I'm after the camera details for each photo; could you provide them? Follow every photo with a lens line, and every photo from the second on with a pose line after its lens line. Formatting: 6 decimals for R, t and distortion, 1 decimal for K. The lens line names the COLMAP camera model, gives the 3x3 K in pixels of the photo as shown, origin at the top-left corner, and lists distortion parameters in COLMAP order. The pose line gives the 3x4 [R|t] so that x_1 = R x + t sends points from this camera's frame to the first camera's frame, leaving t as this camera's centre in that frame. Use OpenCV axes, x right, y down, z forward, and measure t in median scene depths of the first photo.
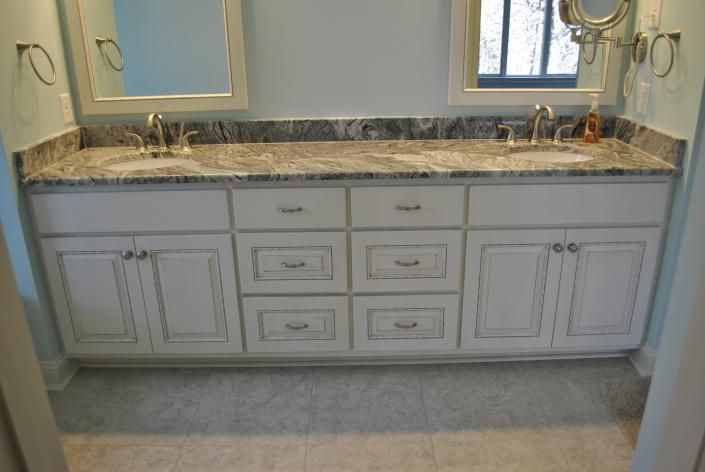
lens RADIAL K [[575.4, 0, 352.5], [0, 575.4, 236.0], [0, 0, 1]] dist [-0.075994, -0.006228]
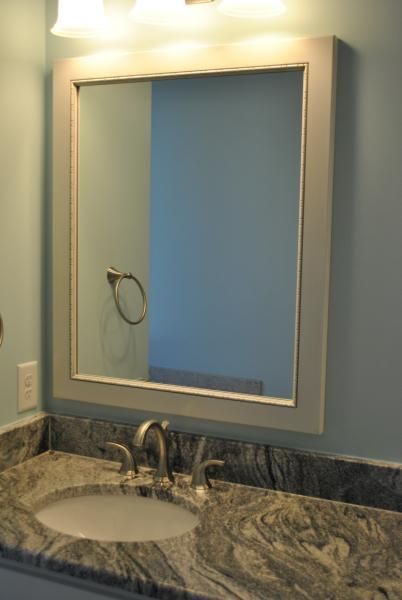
lens RADIAL K [[711.8, 0, 201.0], [0, 711.8, 300.0], [0, 0, 1]] dist [-0.054532, -0.009915]
pose [[0.898658, 0.089874, -0.429344, -0.013710], [-0.185500, 0.964821, -0.186306, -0.201582], [0.397496, 0.247069, 0.883716, 0.354541]]
